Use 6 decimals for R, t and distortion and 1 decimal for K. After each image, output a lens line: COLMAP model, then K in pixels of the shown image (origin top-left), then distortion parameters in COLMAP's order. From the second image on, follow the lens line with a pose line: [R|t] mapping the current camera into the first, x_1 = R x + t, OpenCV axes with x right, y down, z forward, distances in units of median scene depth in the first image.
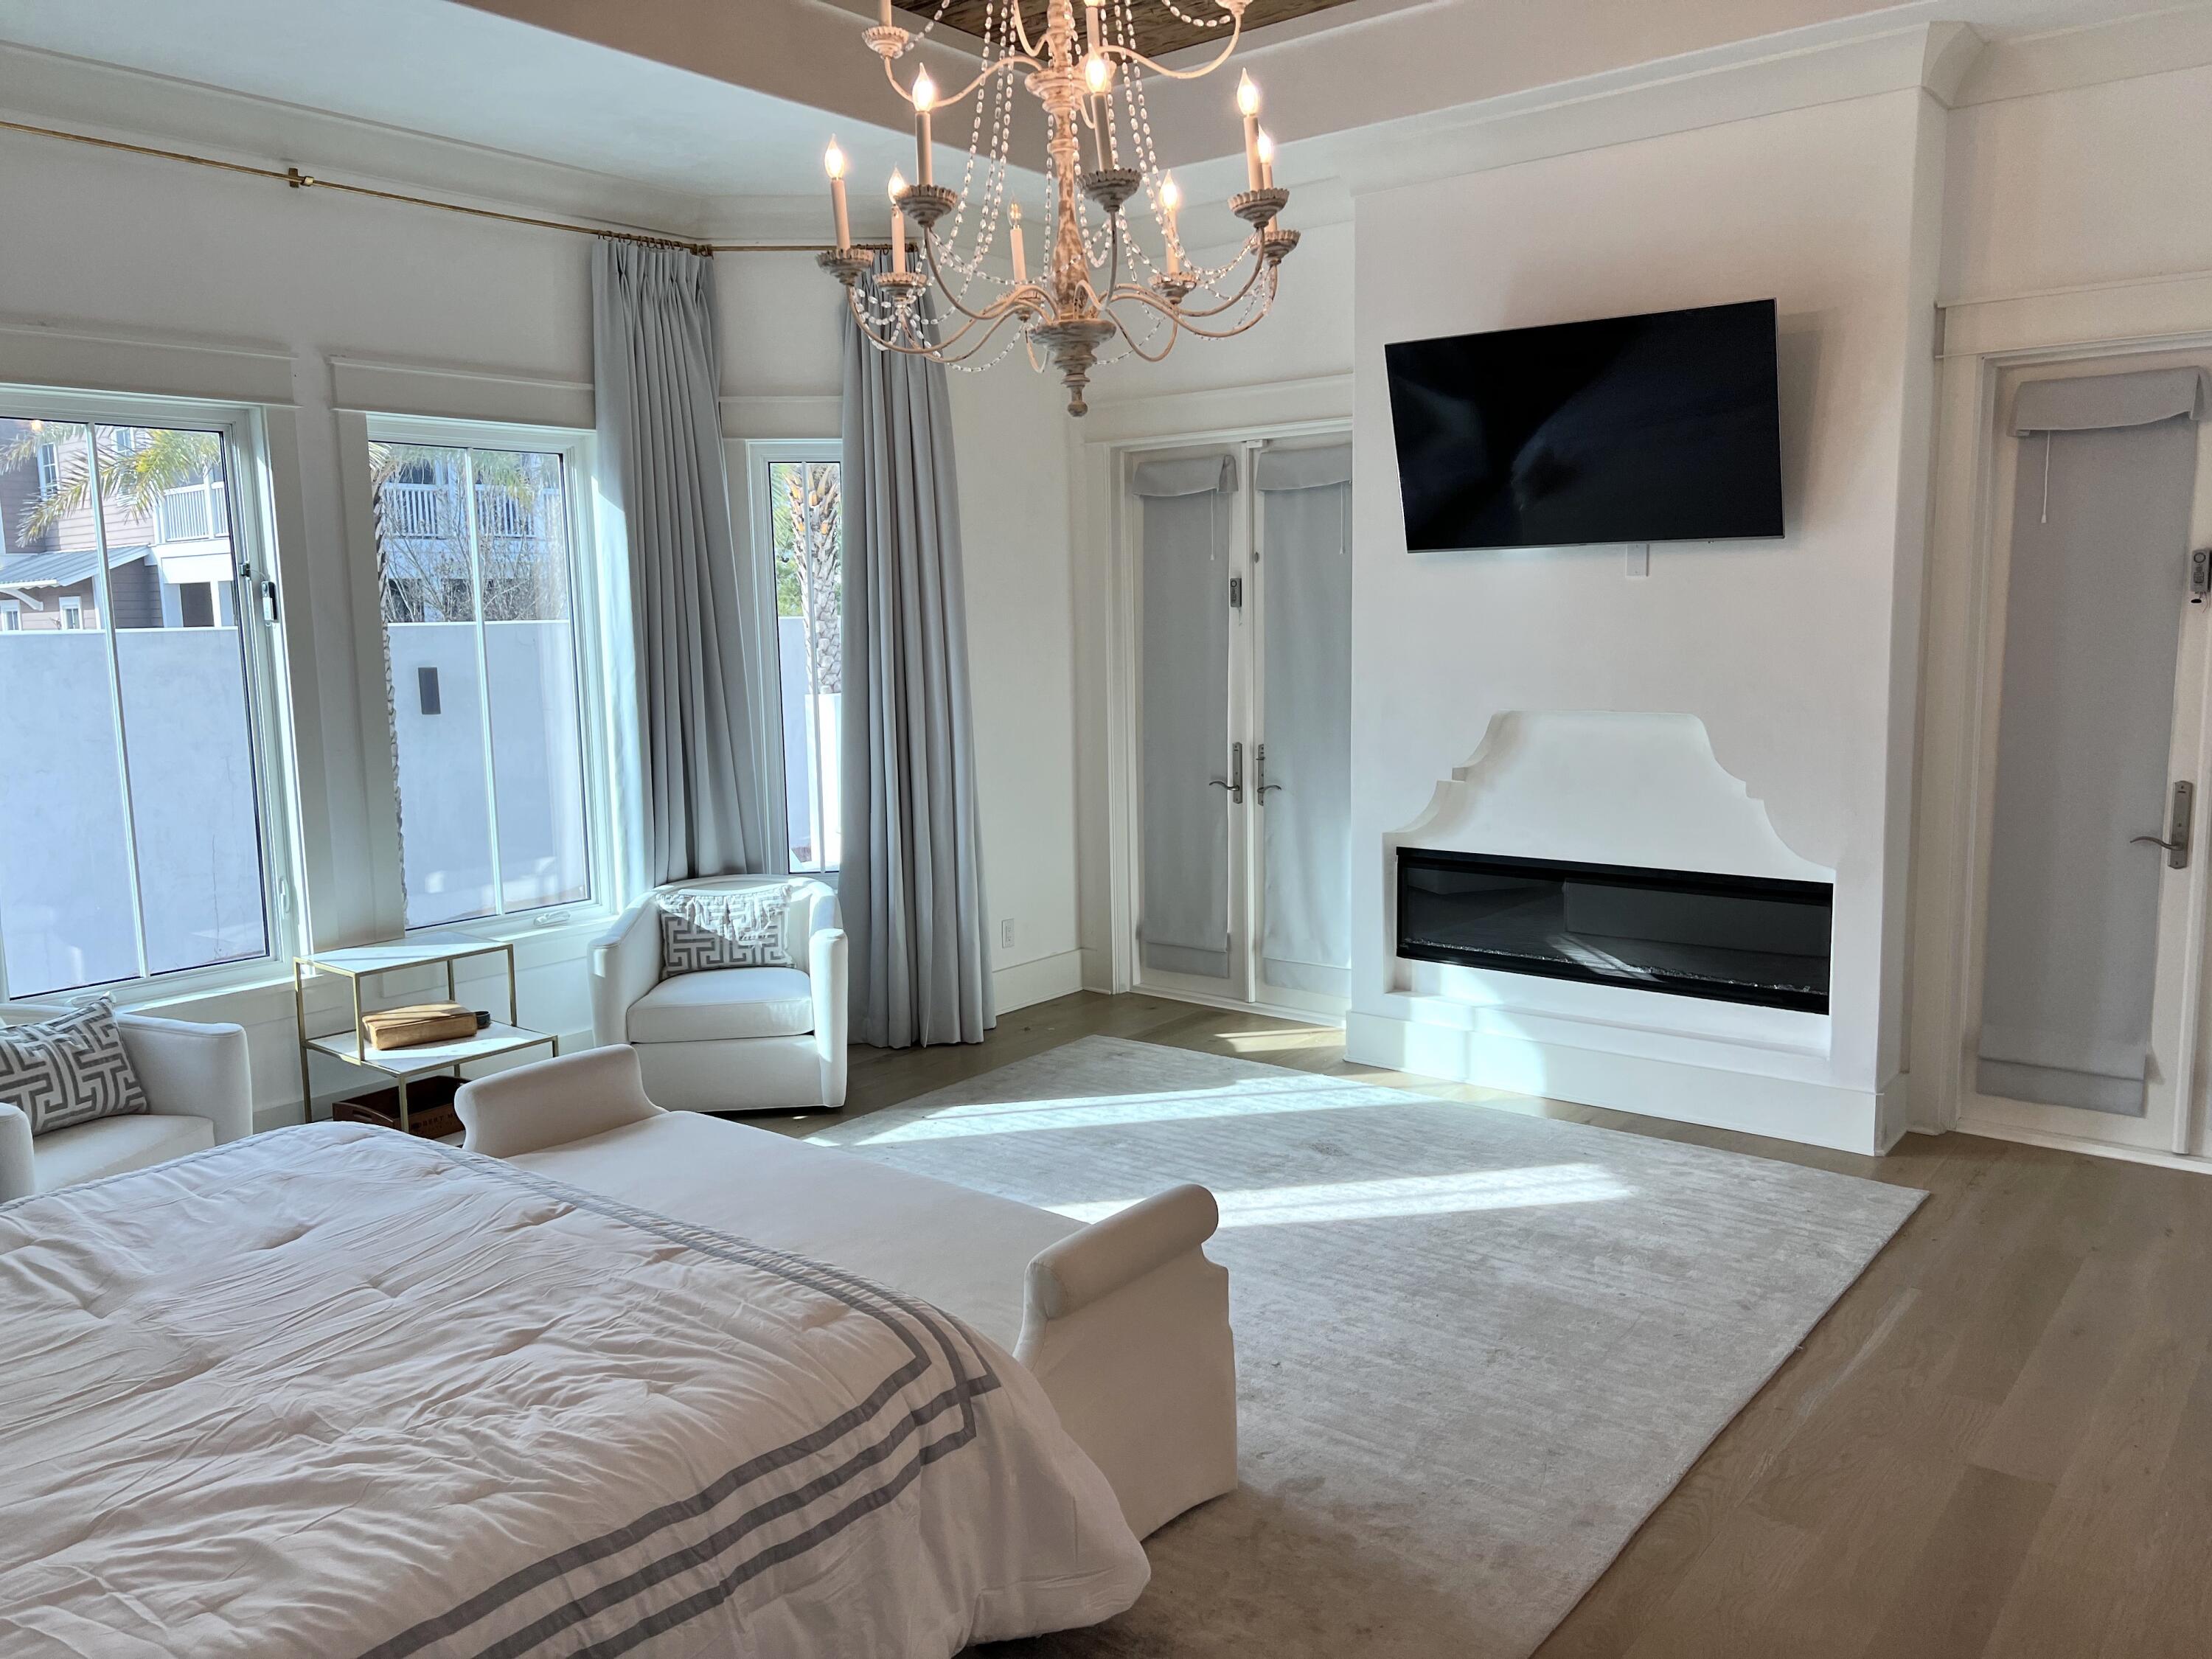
lens RADIAL K [[1666.2, 0, 1095.6], [0, 1666.2, 829.1], [0, 0, 1]] dist [0.031460, -0.004416]
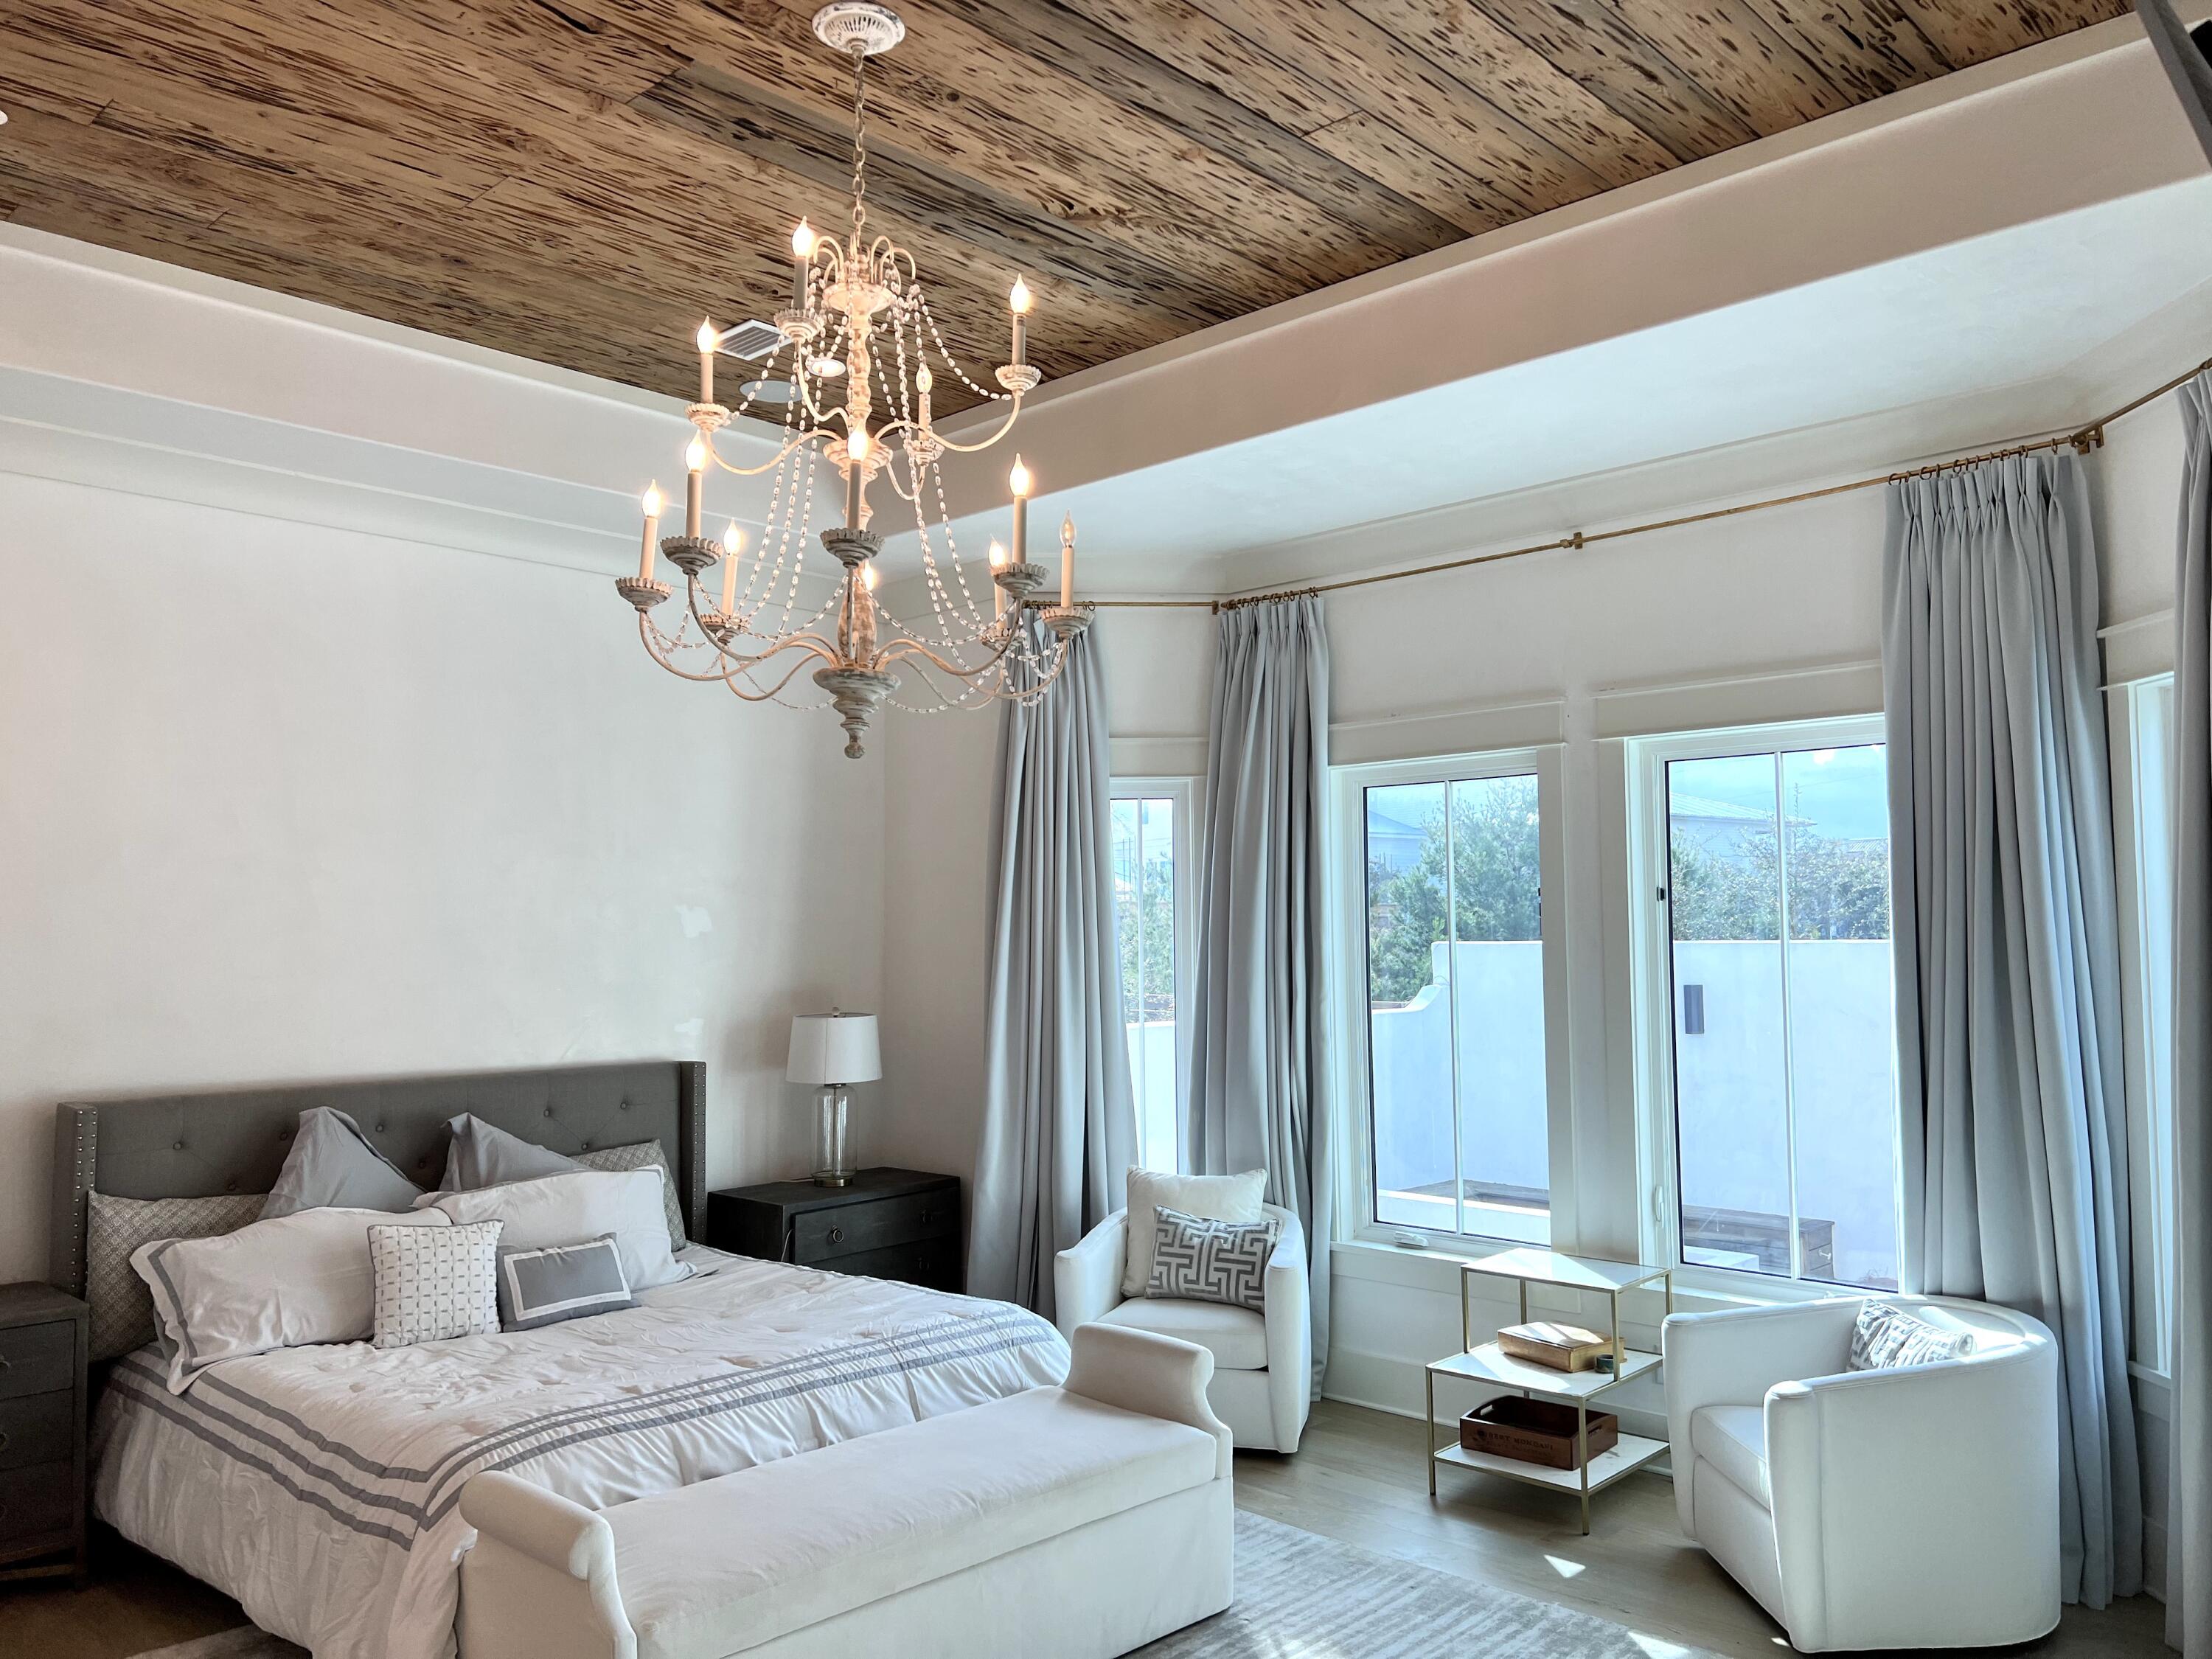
lens RADIAL K [[1666.2, 0, 1095.9], [0, 1666.2, 826.3], [0, 0, 1]] dist [0.031460, -0.004416]
pose [[-0.093078, -0.047442, -0.994528, 0.776496], [-0.122765, 0.991789, -0.035821, -0.148428], [0.988061, 0.118759, -0.098138, 0.992680]]
